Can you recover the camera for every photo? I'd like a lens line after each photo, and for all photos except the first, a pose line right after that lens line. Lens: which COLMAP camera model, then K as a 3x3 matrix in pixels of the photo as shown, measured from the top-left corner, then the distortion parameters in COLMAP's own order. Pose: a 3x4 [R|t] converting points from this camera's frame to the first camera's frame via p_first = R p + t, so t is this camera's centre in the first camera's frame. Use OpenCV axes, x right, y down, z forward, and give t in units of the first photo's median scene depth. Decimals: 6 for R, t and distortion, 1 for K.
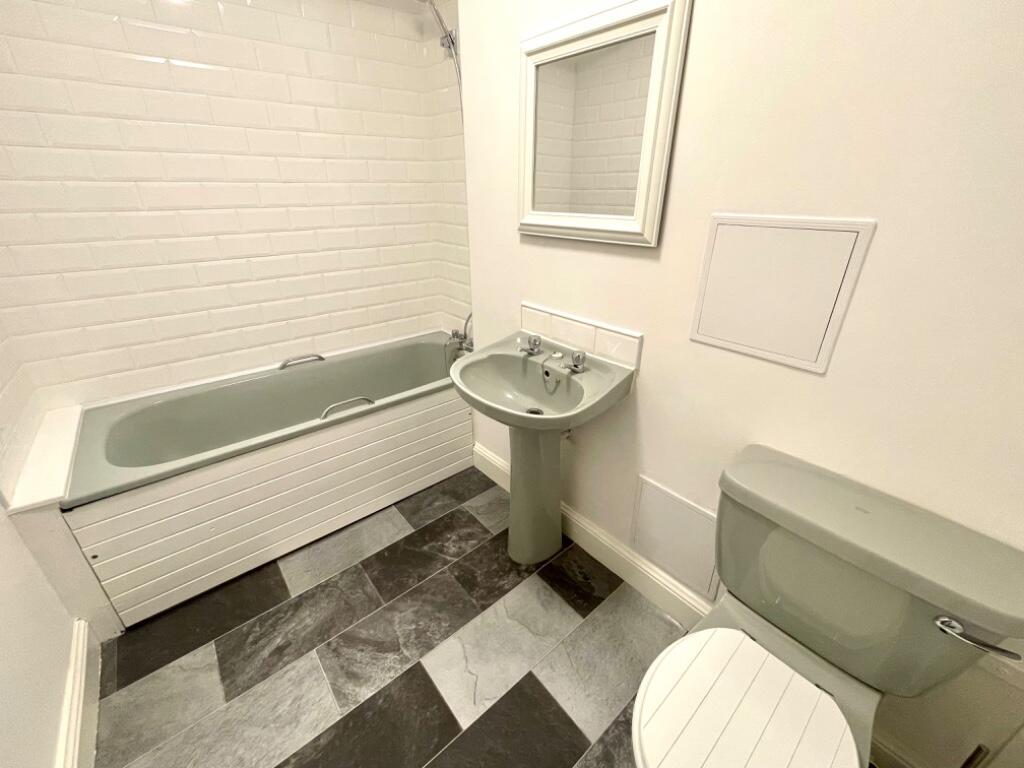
lens RADIAL K [[413.7, 0, 508.2], [0, 413.7, 377.5], [0, 0, 1]] dist [-0.012315, -0.000067]
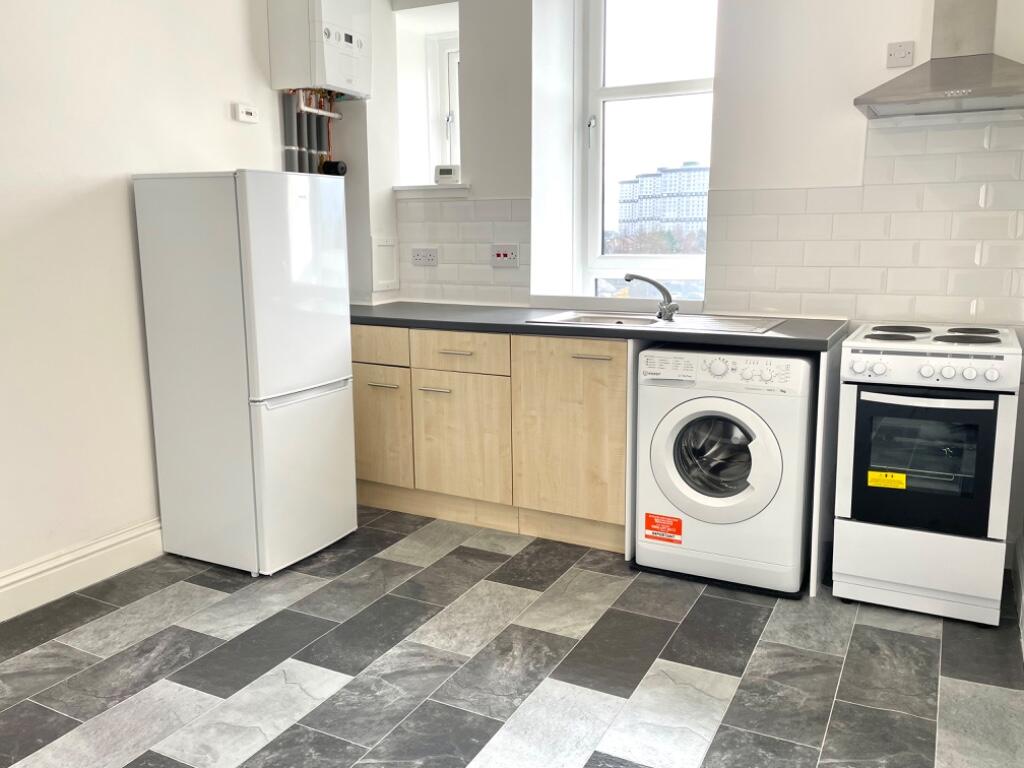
lens RADIAL K [[831.1, 0, 511.5], [0, 831.1, 376.6], [0, 0, 1]] dist [0.055219, -0.054456]
pose [[-0.926360, 0.074443, -0.369209, 0.091206], [-0.149497, 0.827070, 0.541854, -0.848793], [0.345698, 0.557148, -0.755036, 1.979525]]
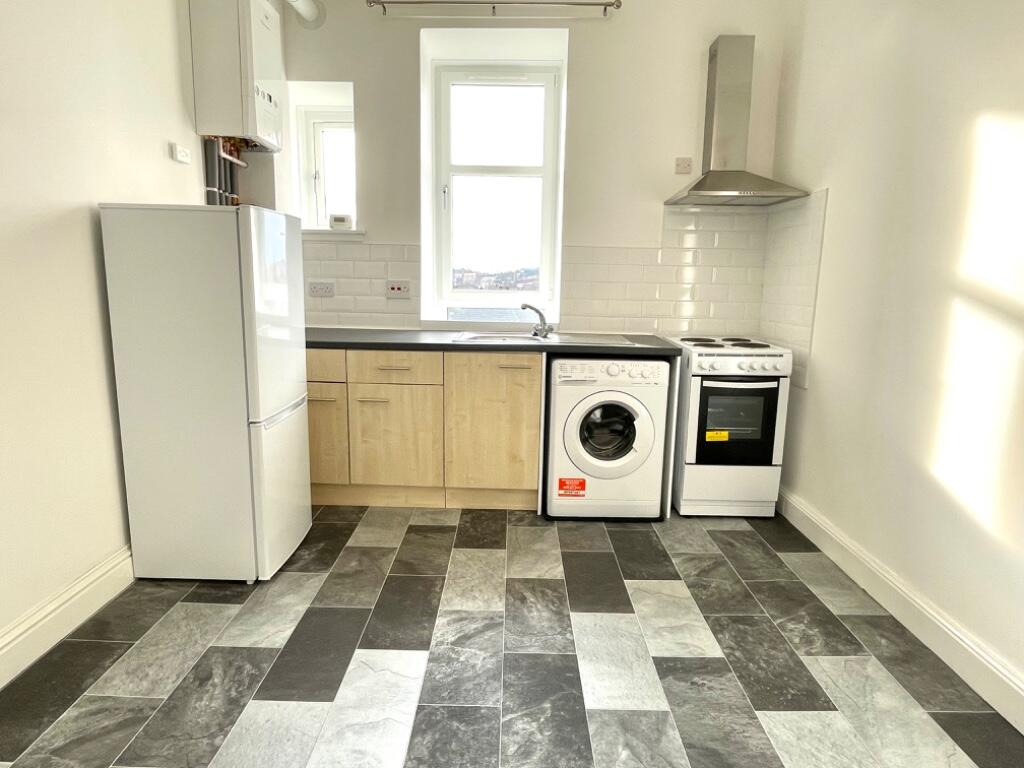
lens RADIAL K [[586.5, 0, 510.4], [0, 586.5, 382.6], [0, 0, 1]] dist [-0.014927, 0.004594]
pose [[-0.652221, 0.127277, -0.747267, 0.632518], [-0.333443, 0.837134, 0.433615, -0.567685], [0.680752, 0.531984, -0.503557, 1.411846]]
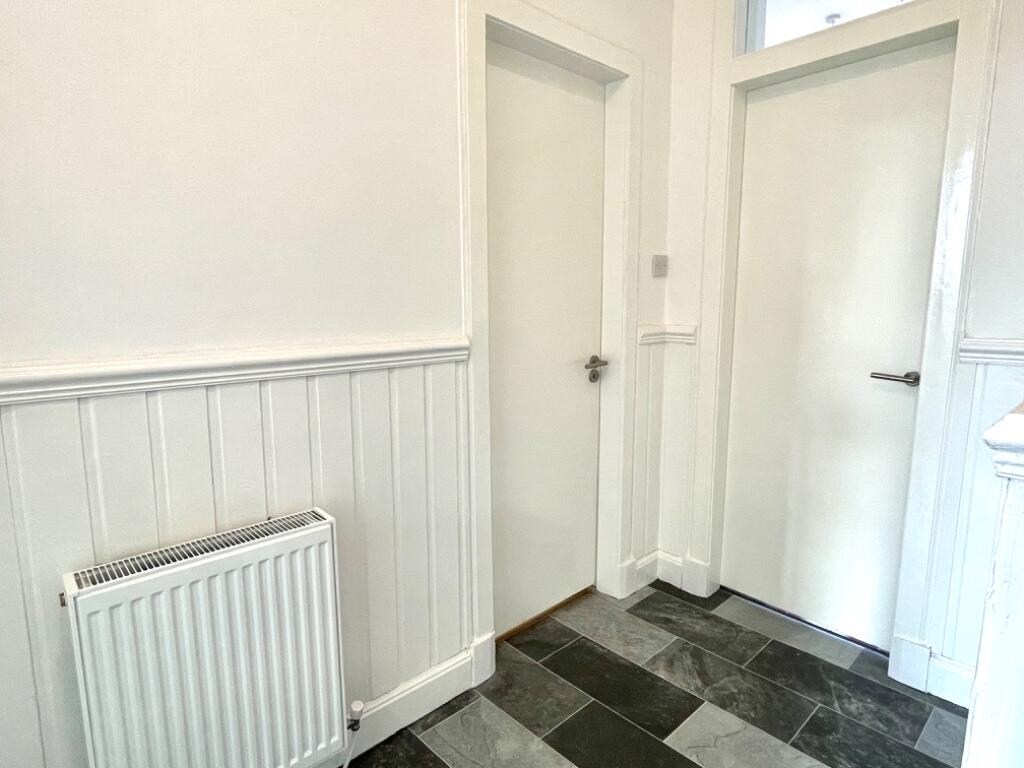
lens RADIAL K [[586.5, 0, 509.6], [0, 586.5, 385.6], [0, 0, 1]] dist [-0.014927, 0.004594]
pose [[0.053420, 0.157040, -0.986146, 0.942762], [-0.420530, 0.899251, 0.120422, 0.030428], [0.905705, 0.408271, 0.114078, 0.093006]]
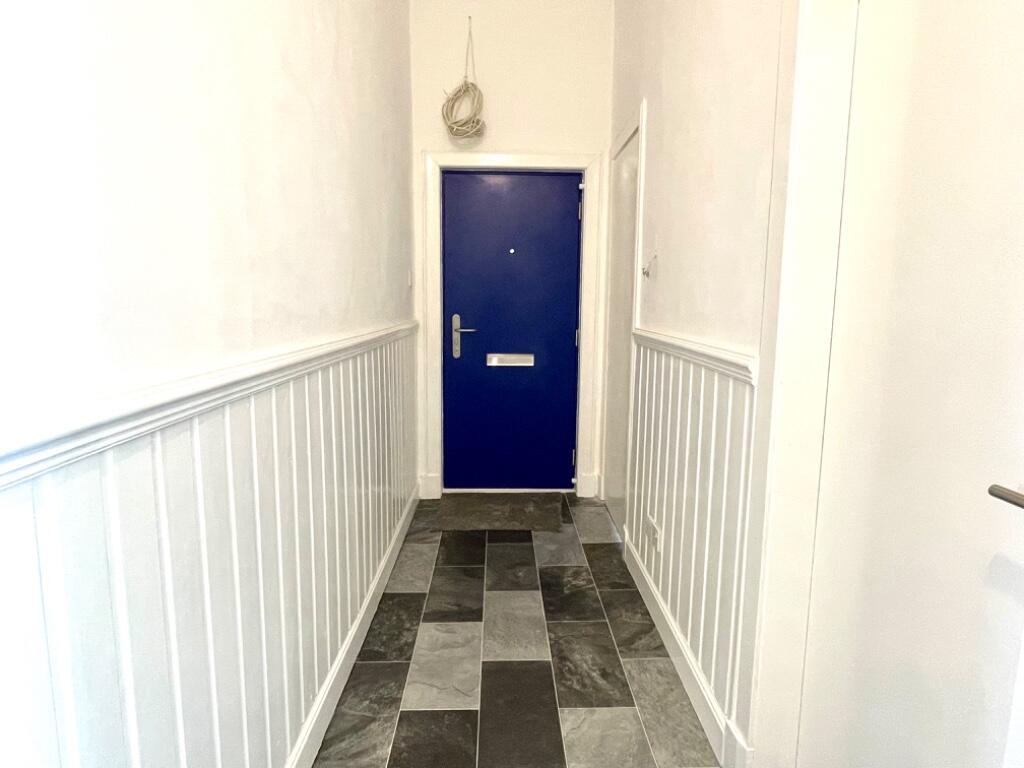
lens RADIAL K [[586.5, 0, 511.5], [0, 586.5, 381.3], [0, 0, 1]] dist [-0.014927, 0.004594]
pose [[0.627624, -0.108300, 0.770947, -1.679871], [0.325503, 0.936070, -0.133494, 0.074097], [-0.707203, 0.334729, 0.622752, -0.021107]]
